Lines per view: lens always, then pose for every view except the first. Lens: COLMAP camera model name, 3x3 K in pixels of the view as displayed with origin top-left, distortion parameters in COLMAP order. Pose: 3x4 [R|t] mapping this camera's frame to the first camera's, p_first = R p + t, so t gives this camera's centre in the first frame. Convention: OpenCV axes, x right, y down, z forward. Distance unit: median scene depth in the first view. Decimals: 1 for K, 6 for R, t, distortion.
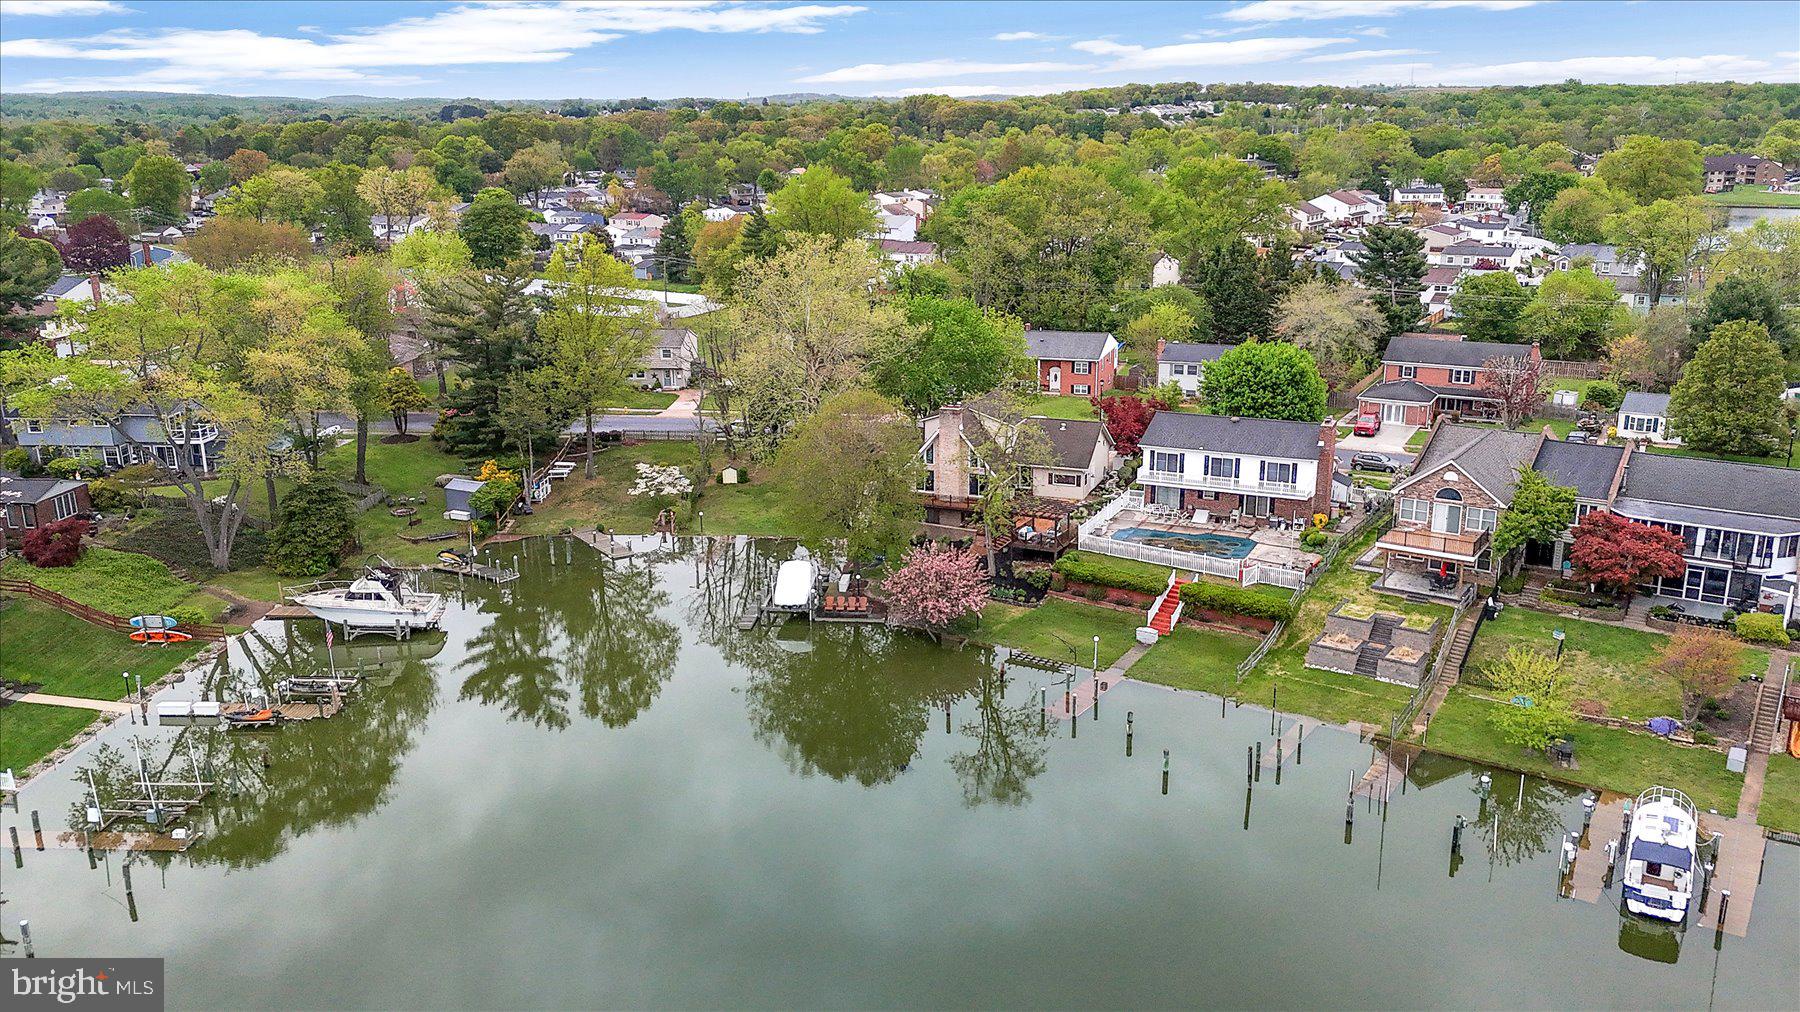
lens RADIAL K [[1399.1, 0, 900.0], [0, 1399.1, 506.0], [0, 0, 1]] dist [0.034880, -0.004008]
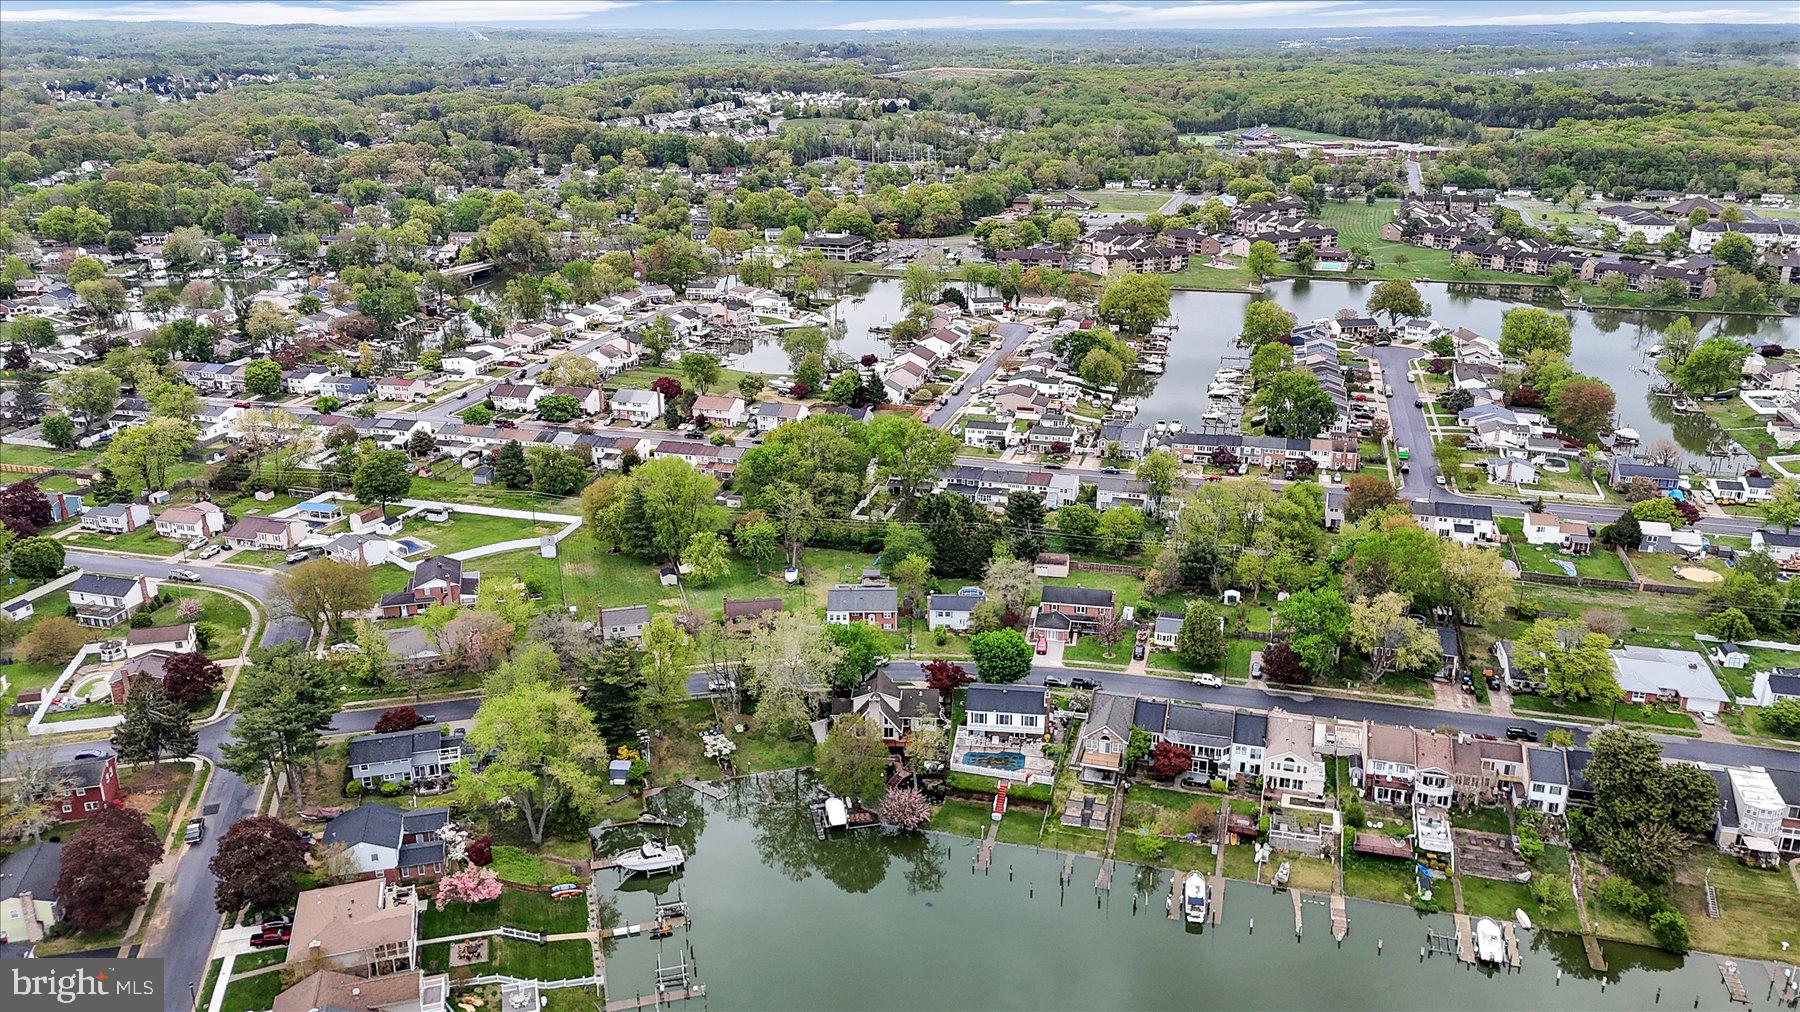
lens RADIAL K [[1298.7, 0, 918.1], [0, 1298.7, 537.8], [0, 0, 1]] dist [0.079165, -0.077226]
pose [[0.946634, -0.100388, 0.306278, -0.588768], [0.081472, 0.993927, 0.073966, -0.561449], [-0.311843, -0.045065, 0.949064, -1.053707]]
